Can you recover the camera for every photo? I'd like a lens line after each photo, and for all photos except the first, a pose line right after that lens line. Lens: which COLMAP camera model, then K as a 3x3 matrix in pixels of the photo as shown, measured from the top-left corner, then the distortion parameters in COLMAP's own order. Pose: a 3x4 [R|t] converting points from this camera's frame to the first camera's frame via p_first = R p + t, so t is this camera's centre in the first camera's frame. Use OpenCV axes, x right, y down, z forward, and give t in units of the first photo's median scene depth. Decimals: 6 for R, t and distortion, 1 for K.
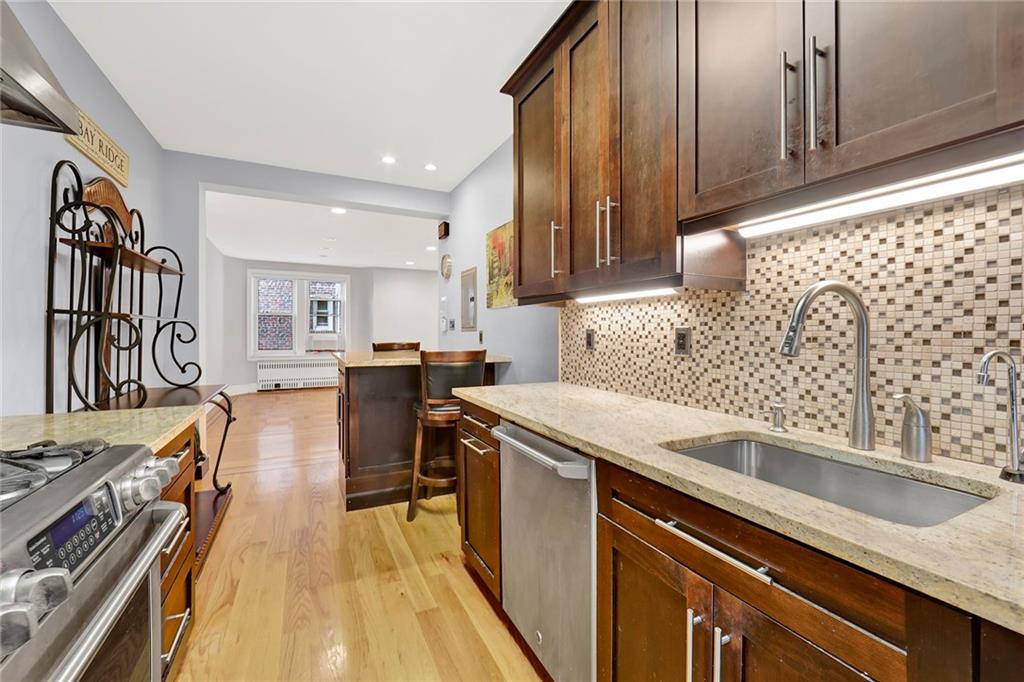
lens RADIAL K [[415.8, 0, 505.6], [0, 415.8, 335.5], [0, 0, 1]] dist [-0.012227, 0.001227]
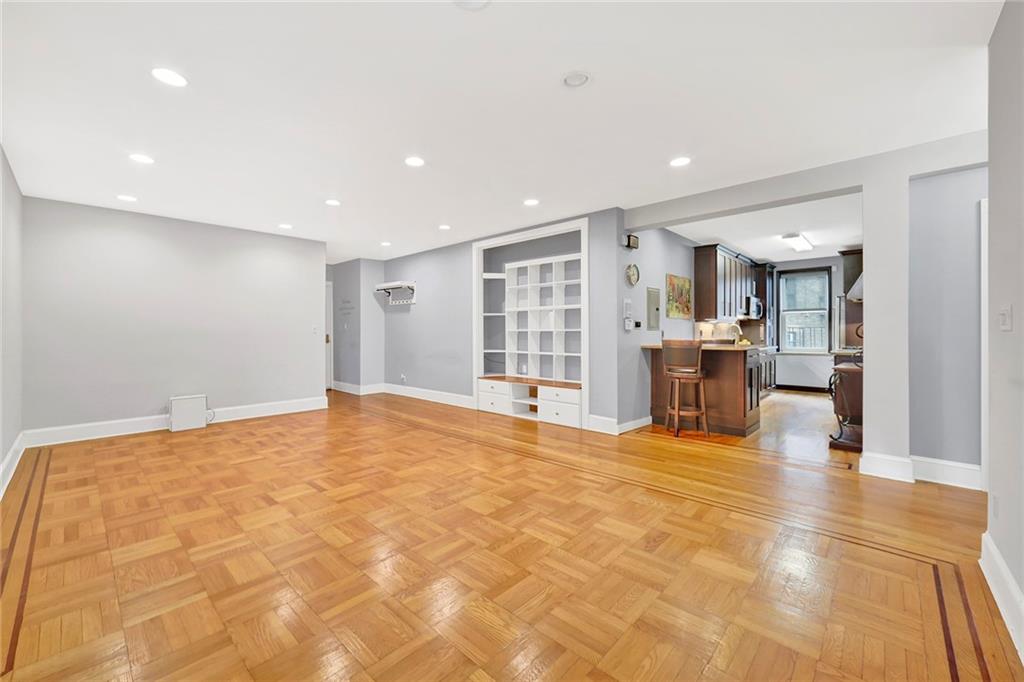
lens RADIAL K [[415.8, 0, 494.0], [0, 415.8, 332.7], [0, 0, 1]] dist [-0.012227, 0.001227]
pose [[-0.337457, 0.005816, 0.941323, -3.296497], [0.011184, 0.999935, -0.002169, -0.011685], [-0.941275, 0.009795, -0.337500, 5.230642]]
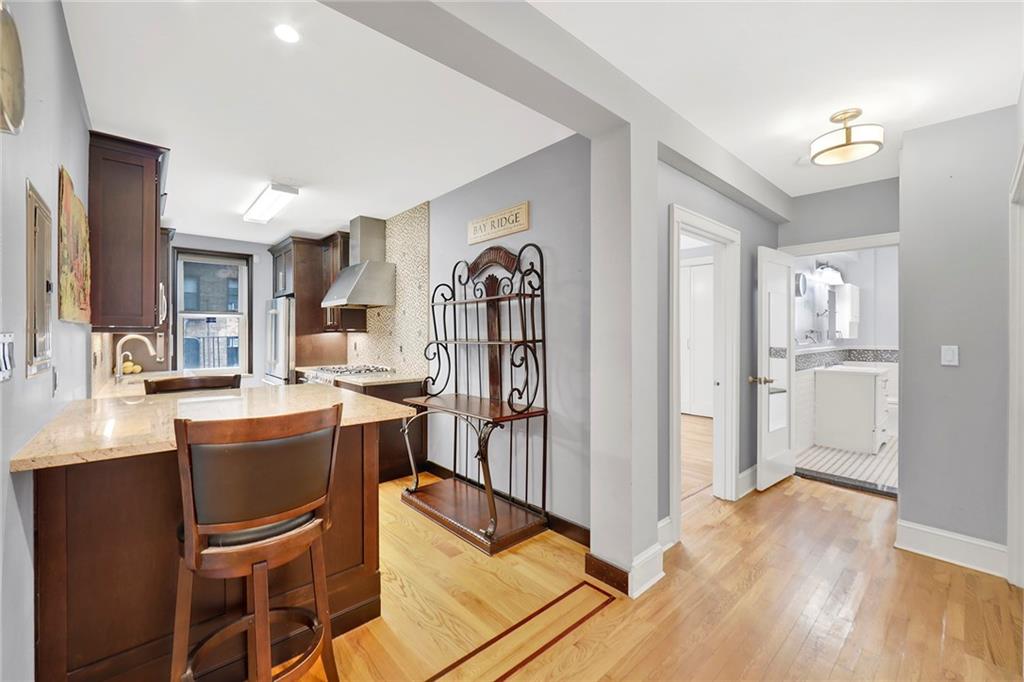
lens RADIAL K [[415.8, 0, 498.9], [0, 415.8, 335.2], [0, 0, 1]] dist [-0.012227, 0.001227]
pose [[-0.963723, 0.002808, -0.266889, -0.927019], [0.000033, 0.999946, 0.010400, -0.116772], [0.266903, 0.010014, -0.963671, 3.703190]]
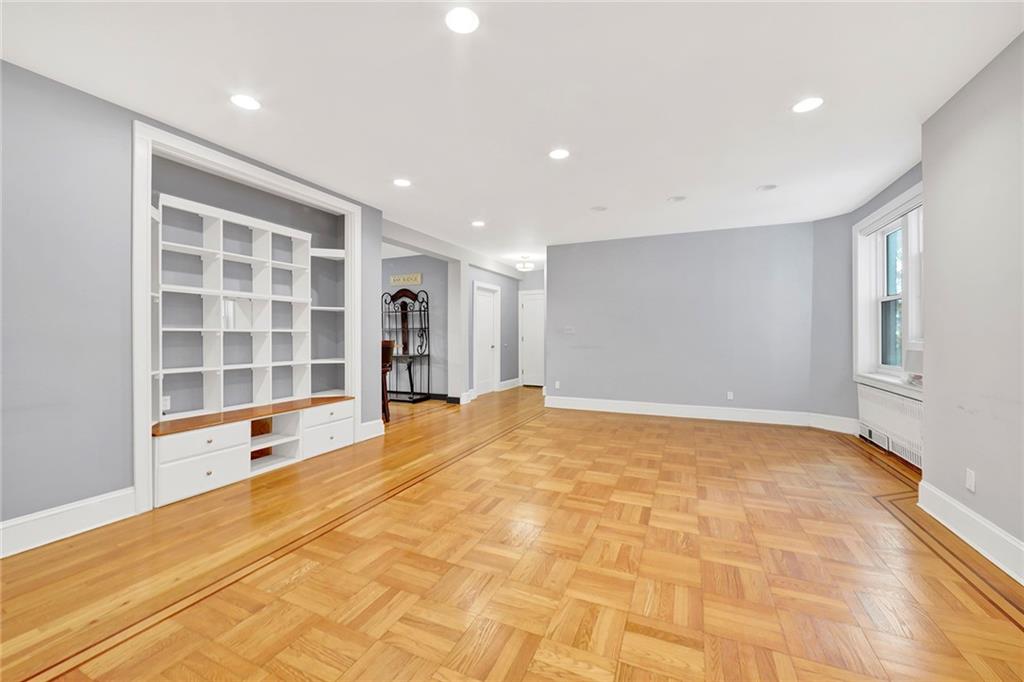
lens RADIAL K [[415.8, 0, 507.0], [0, 415.8, 334.6], [0, 0, 1]] dist [-0.012227, 0.001227]
pose [[-0.763755, 0.005342, -0.645484, 0.934991], [0.000071, 0.999966, 0.008191, -0.031260], [0.645506, 0.006210, -0.763730, 6.444258]]
